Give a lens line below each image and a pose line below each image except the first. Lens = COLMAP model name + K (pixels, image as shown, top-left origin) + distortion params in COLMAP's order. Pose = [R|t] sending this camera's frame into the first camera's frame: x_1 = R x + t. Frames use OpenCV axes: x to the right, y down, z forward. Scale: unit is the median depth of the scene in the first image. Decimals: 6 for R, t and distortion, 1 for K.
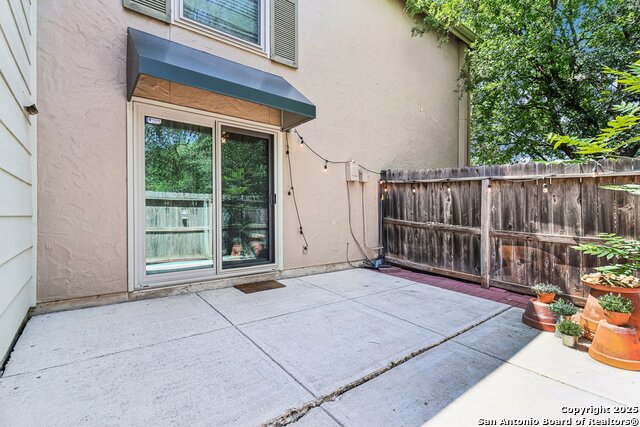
lens RADIAL K [[296.5, 0, 324.4], [0, 296.5, 214.3], [0, 0, 1]] dist [-0.003264, 0.000008]
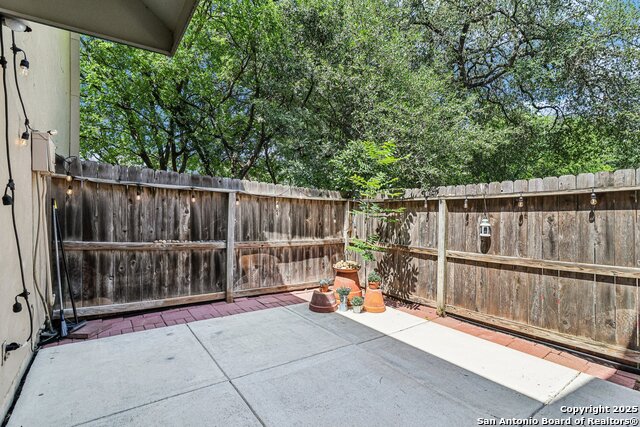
lens RADIAL K [[296.5, 0, 324.5], [0, 296.5, 207.3], [0, 0, 1]] dist [-0.003264, 0.000008]
pose [[0.060585, 0.007739, 0.998133, -0.401922], [0.012042, 0.999891, -0.008484, -0.051252], [-0.998090, 0.012534, 0.060485, 0.585405]]
